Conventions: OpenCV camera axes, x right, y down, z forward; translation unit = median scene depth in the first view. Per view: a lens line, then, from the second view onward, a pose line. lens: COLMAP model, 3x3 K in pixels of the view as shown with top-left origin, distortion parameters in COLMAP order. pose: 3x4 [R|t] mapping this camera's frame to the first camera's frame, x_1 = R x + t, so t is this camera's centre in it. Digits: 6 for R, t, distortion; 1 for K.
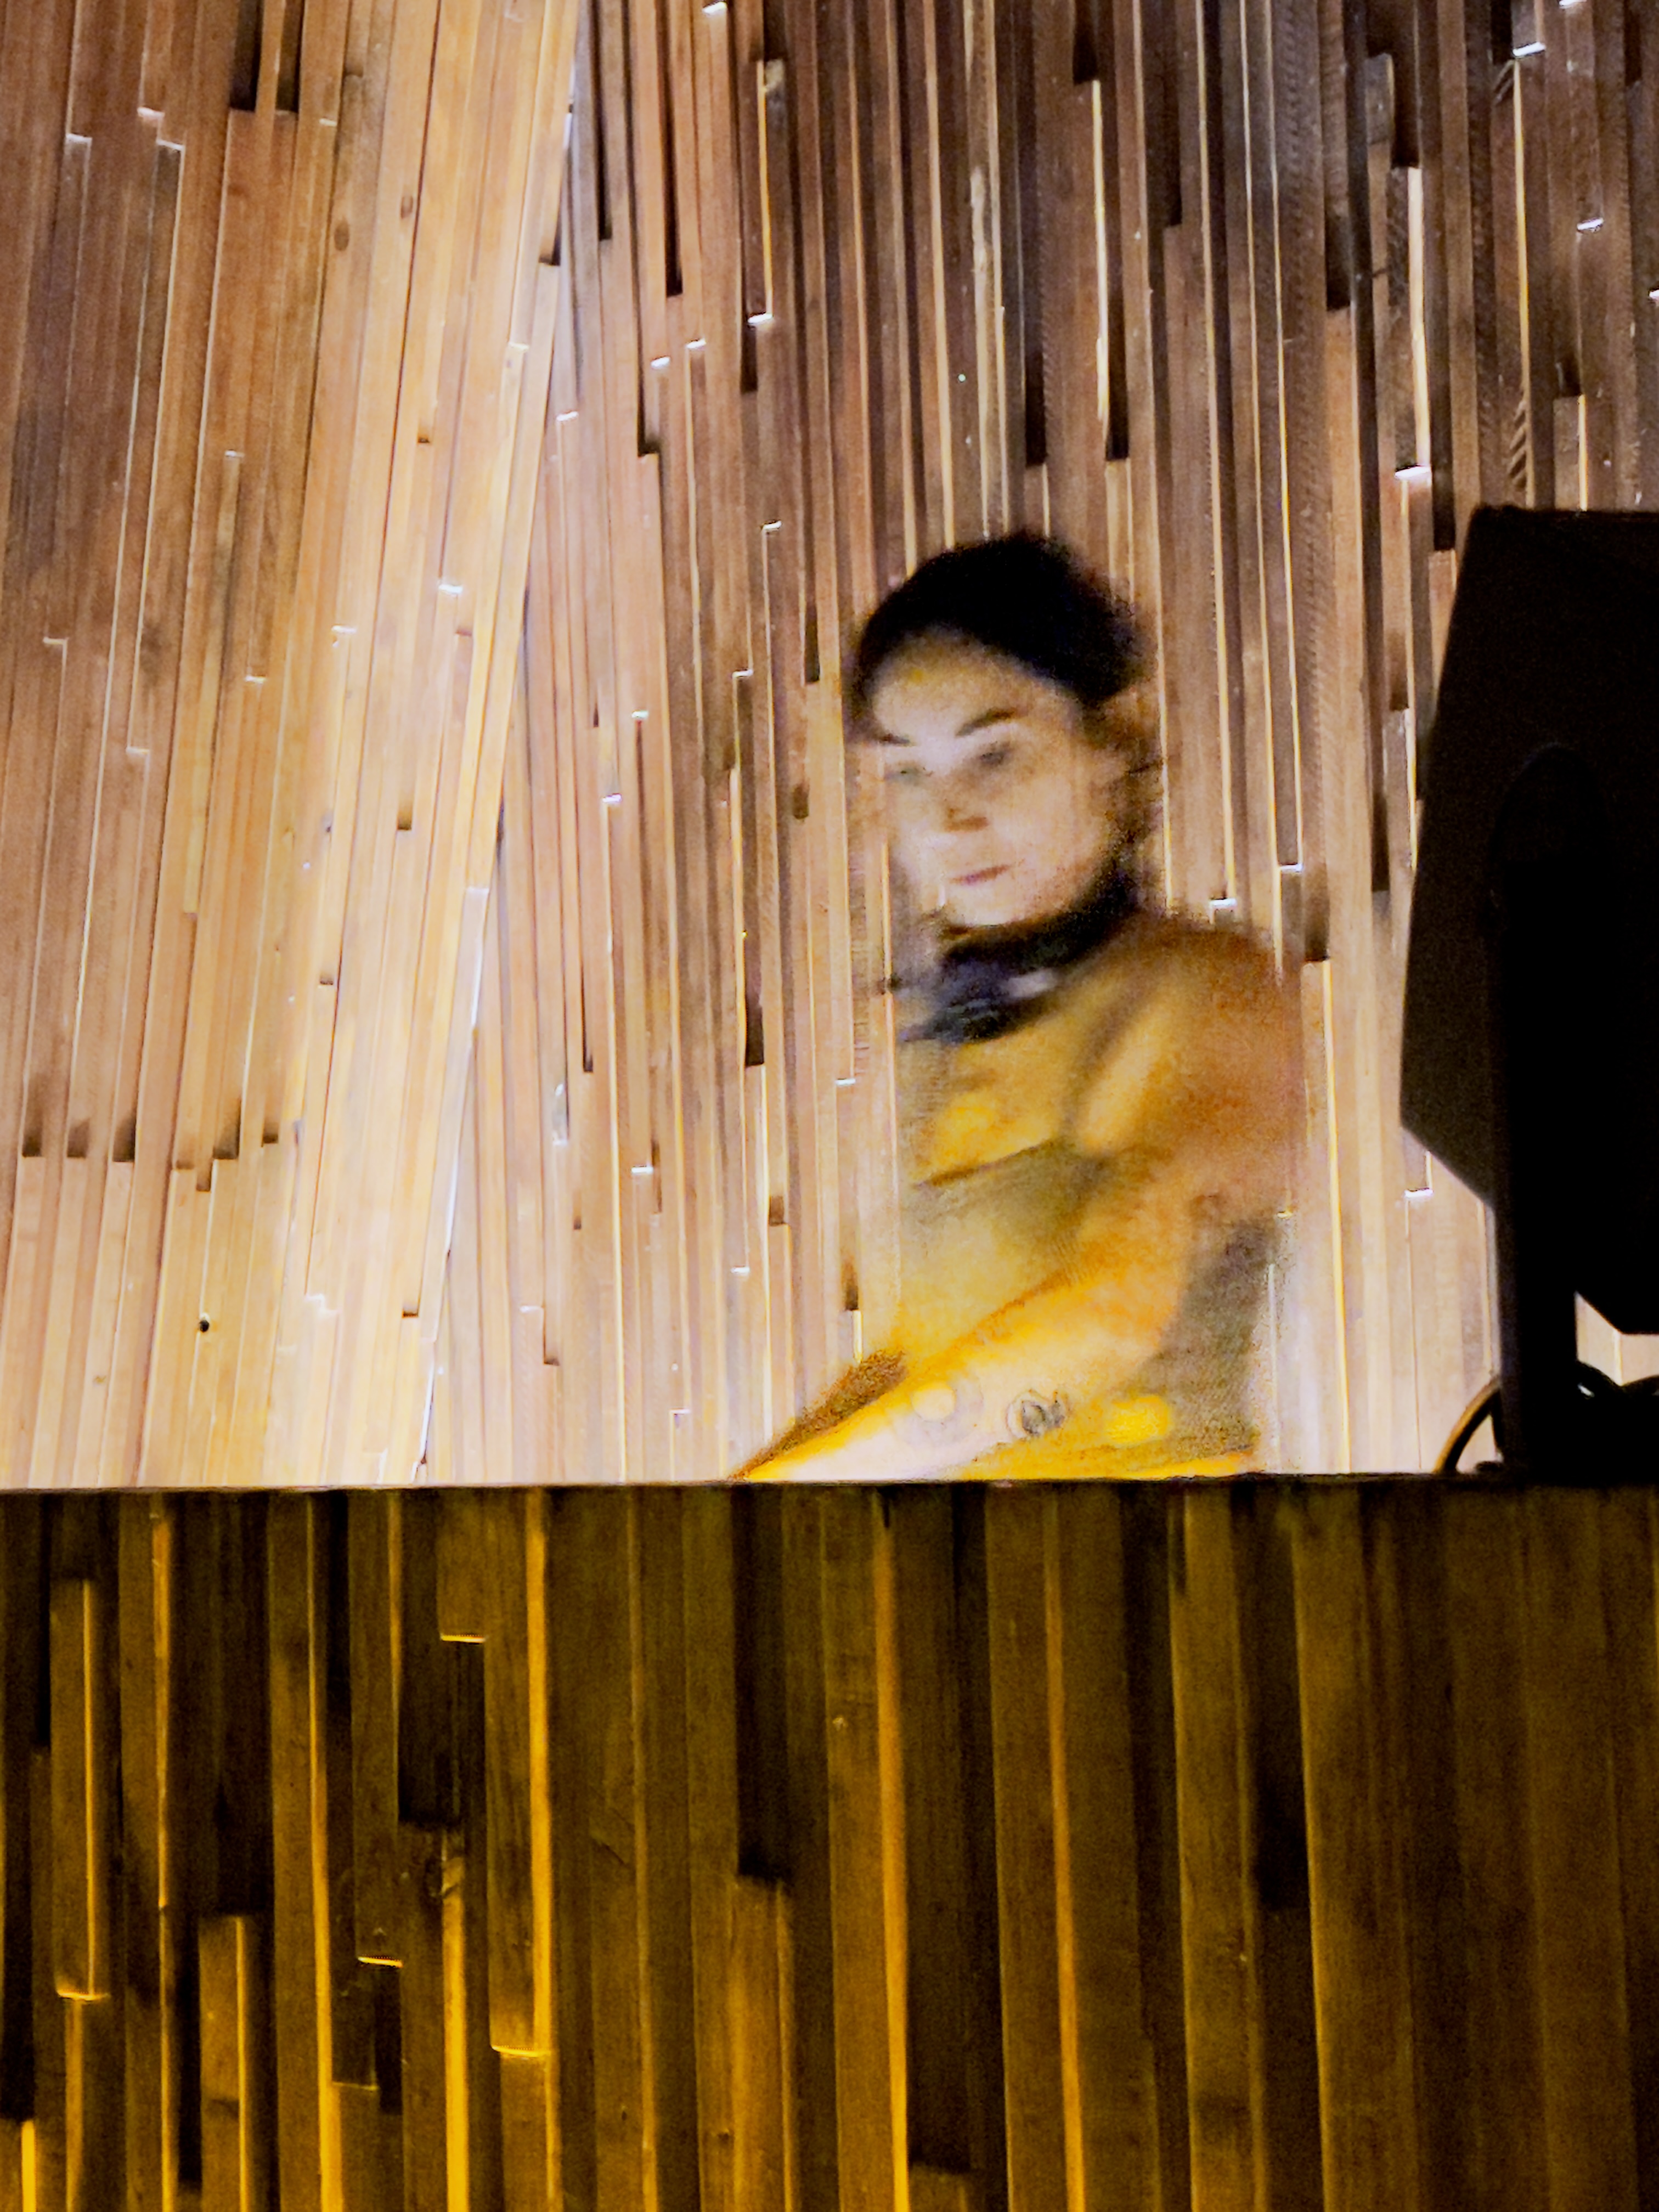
lens RADIAL K [[4069.0, 0, 868.8], [0, 4069.0, 1115.6], [0, 0, 1]] dist [0.078133, 0.000000]
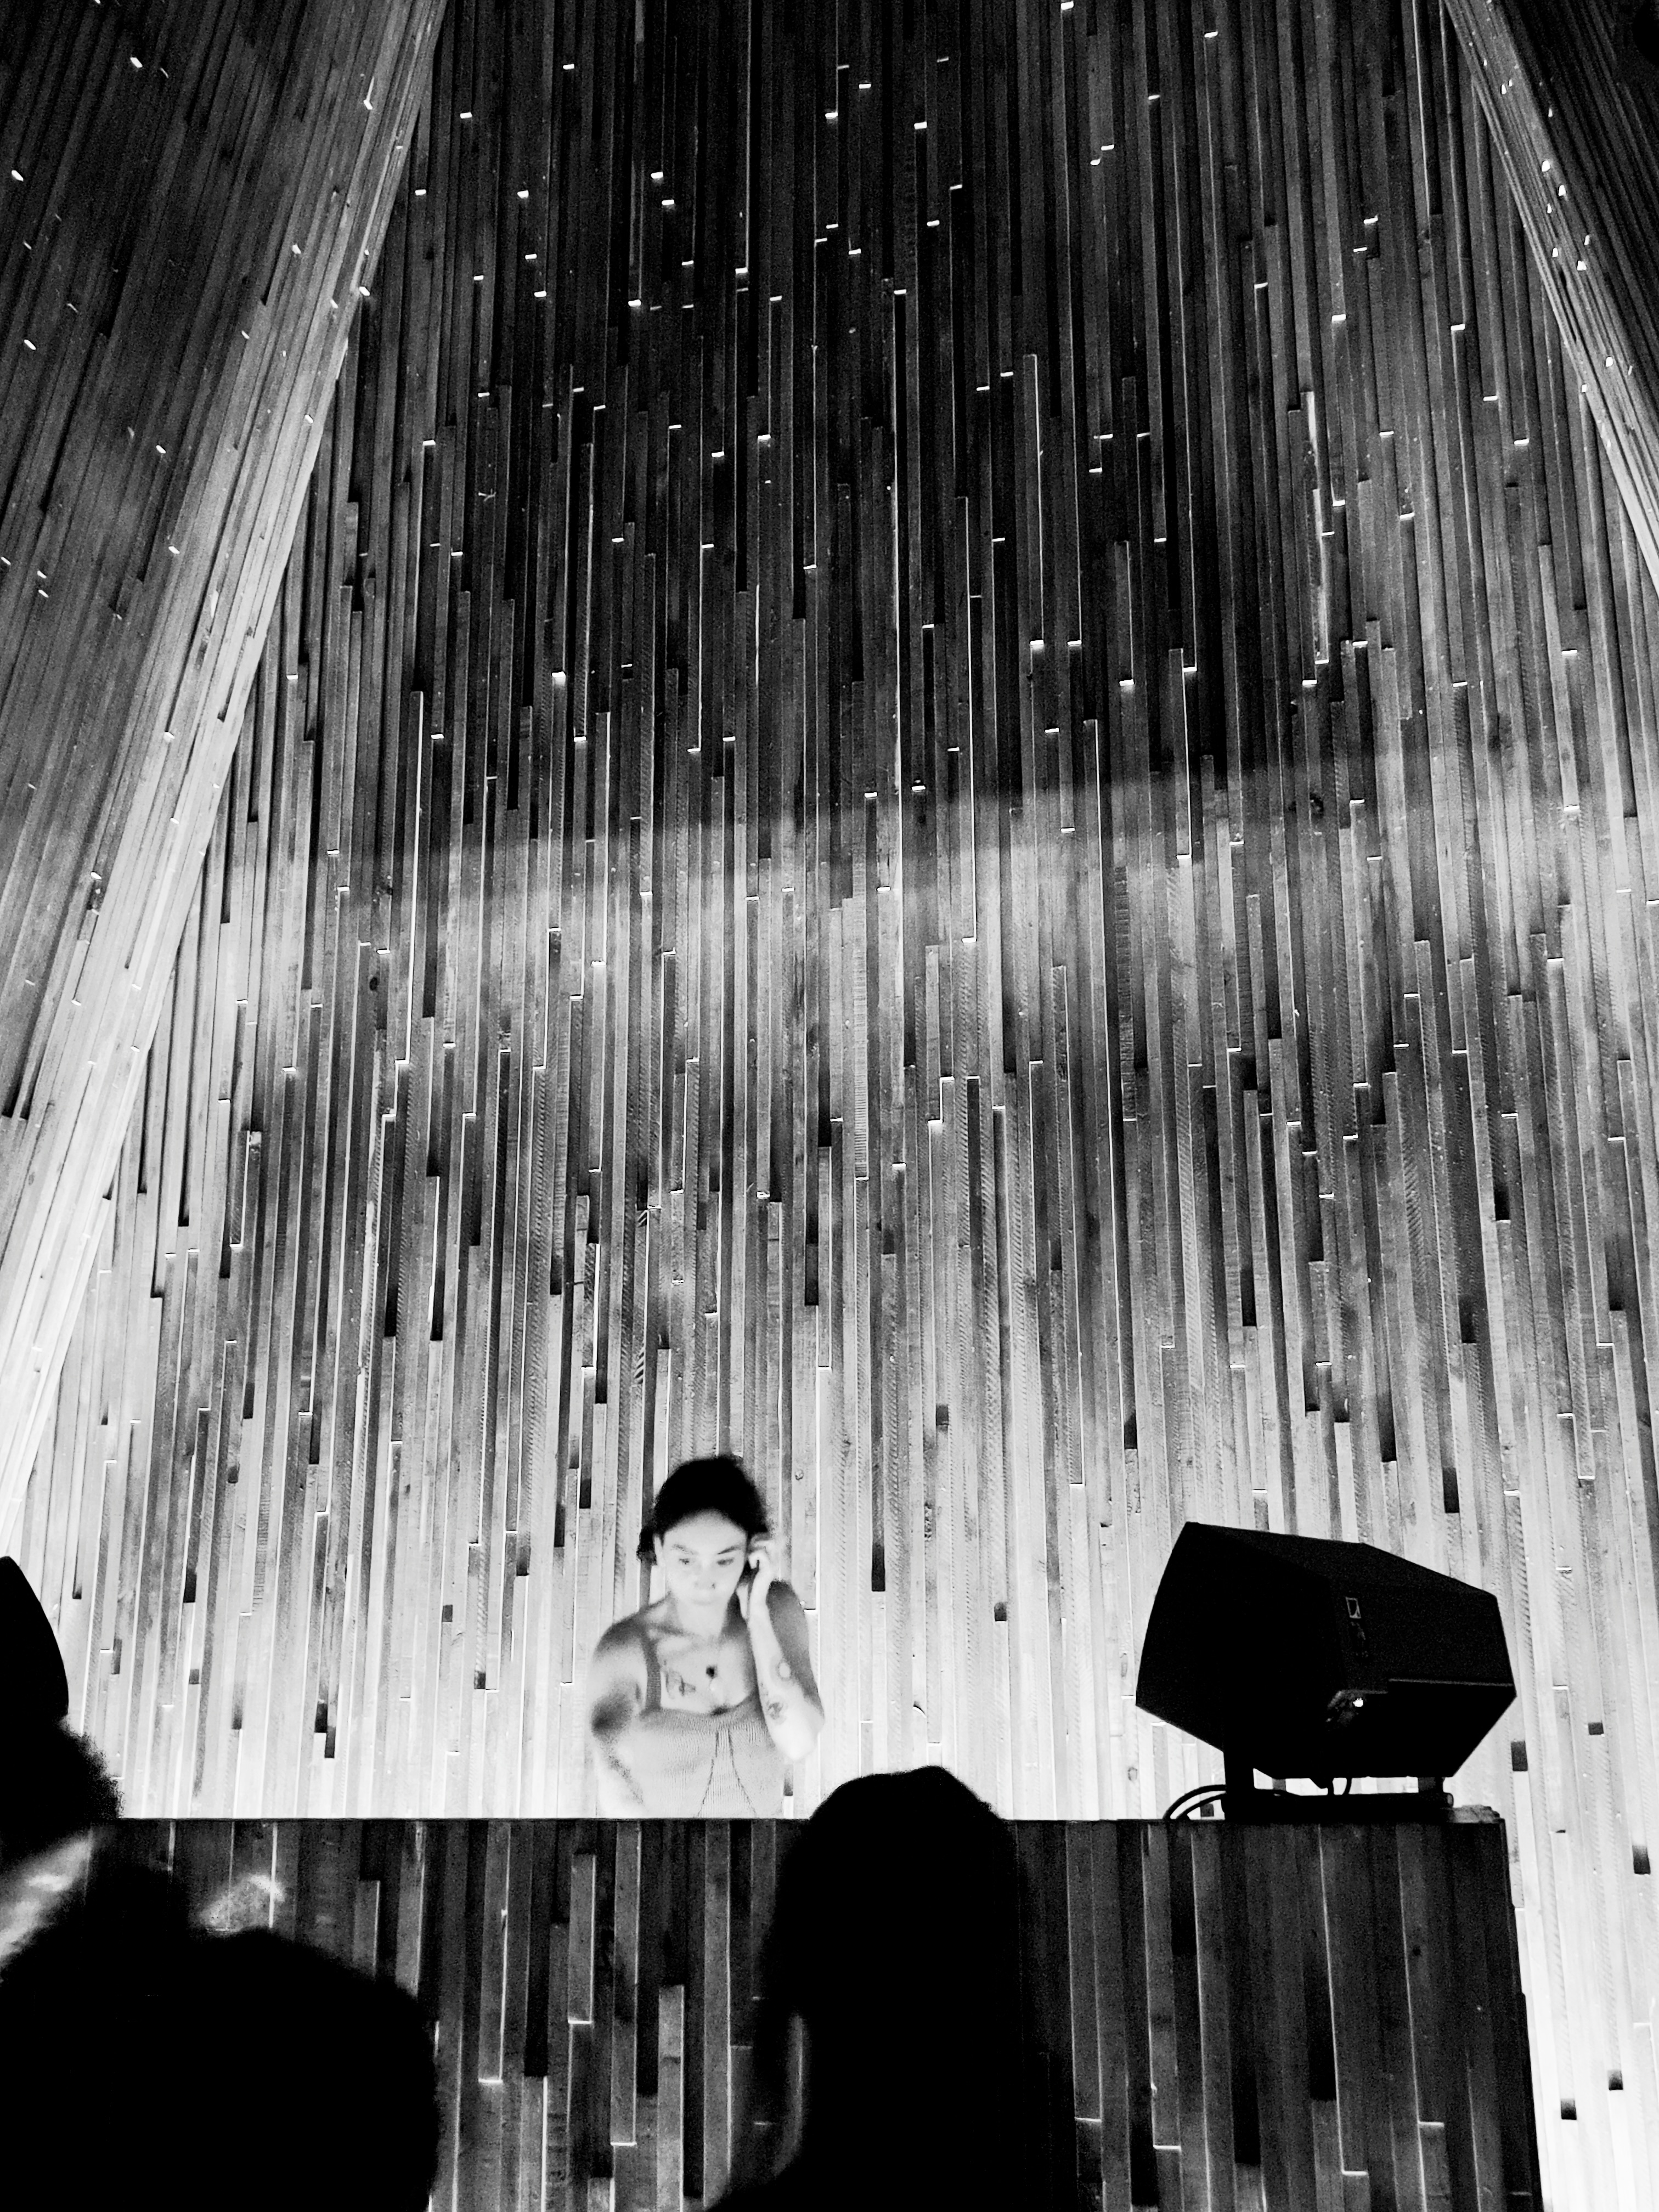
lens RADIAL K [[2203.0, 0, 831.0], [0, 2203.0, 1140.9], [0, 0, 1]] dist [0.120952, 0.000000]
pose [[0.851601, 0.162210, 0.498462, -0.390222], [-0.058071, 0.974257, -0.217832, -0.013552], [-0.520965, 0.156560, 0.839098, -0.171569]]
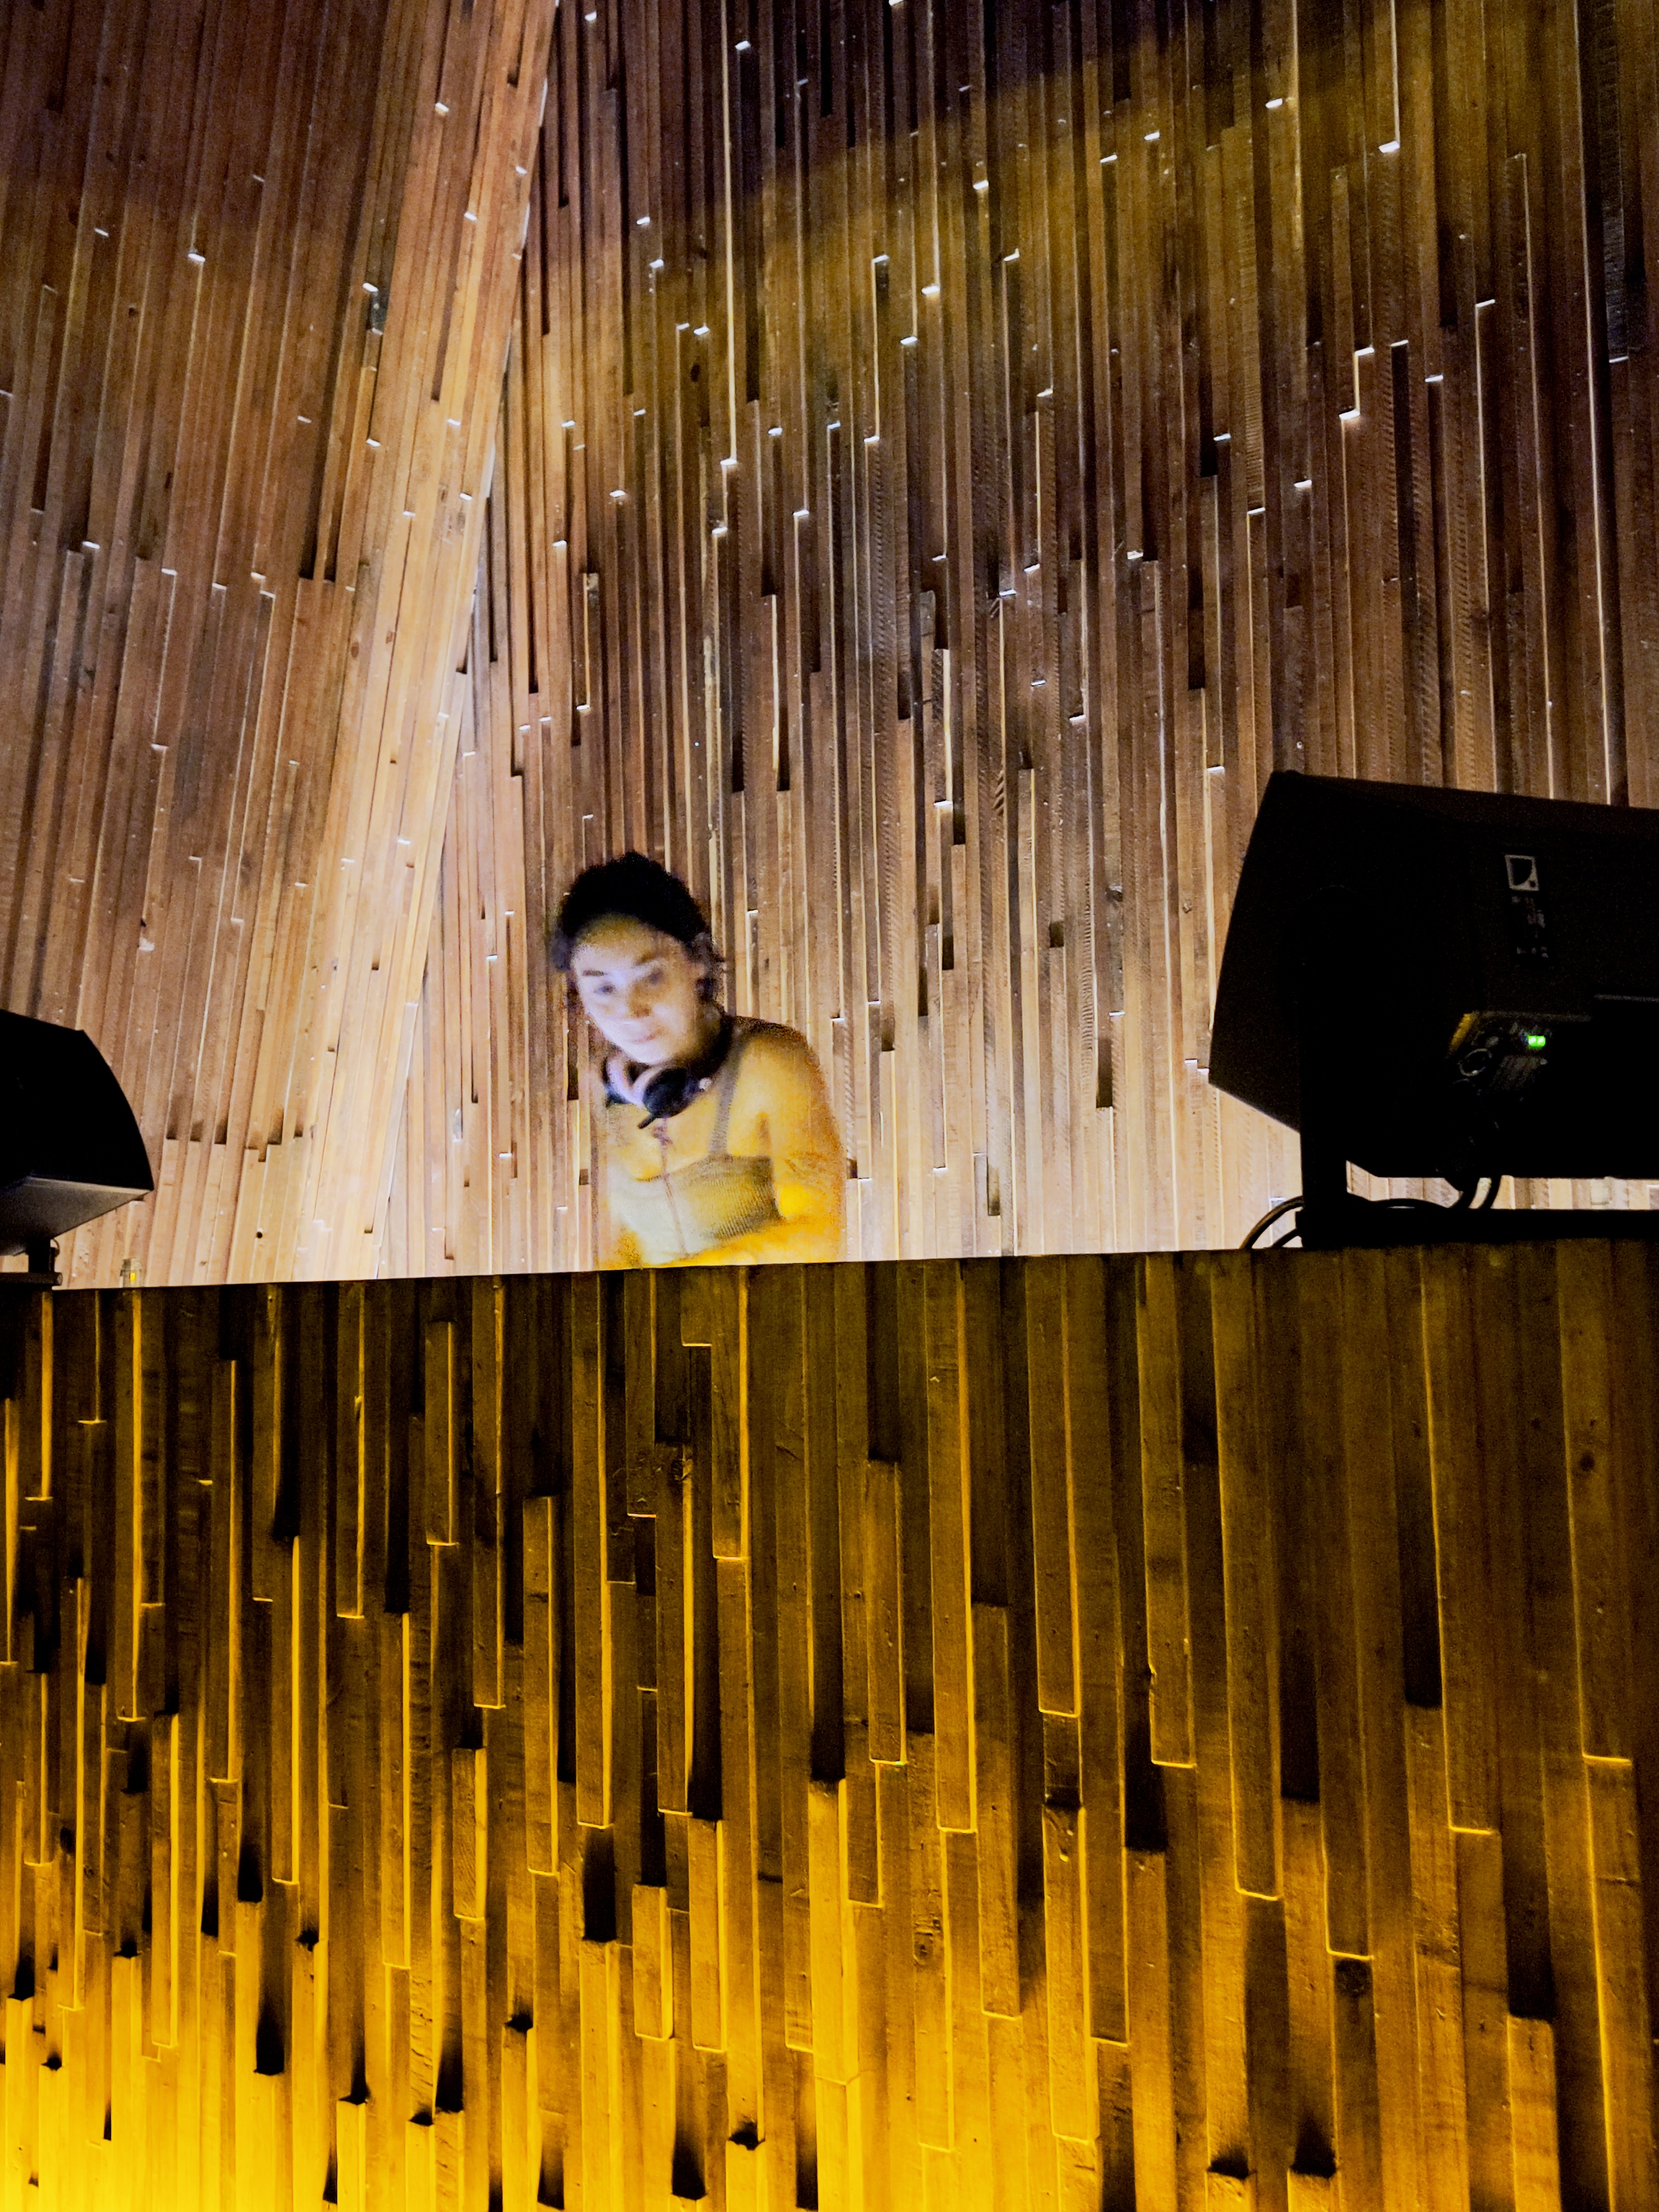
lens RADIAL K [[2136.6, 0, 872.1], [0, 2136.6, 1139.4], [0, 0, 1]] dist [0.037212, 0.000000]
pose [[0.981960, 0.024077, 0.187548, -0.084435], [-0.021940, 0.999669, -0.013466, 0.017436], [-0.187810, 0.009108, 0.982163, -0.001071]]
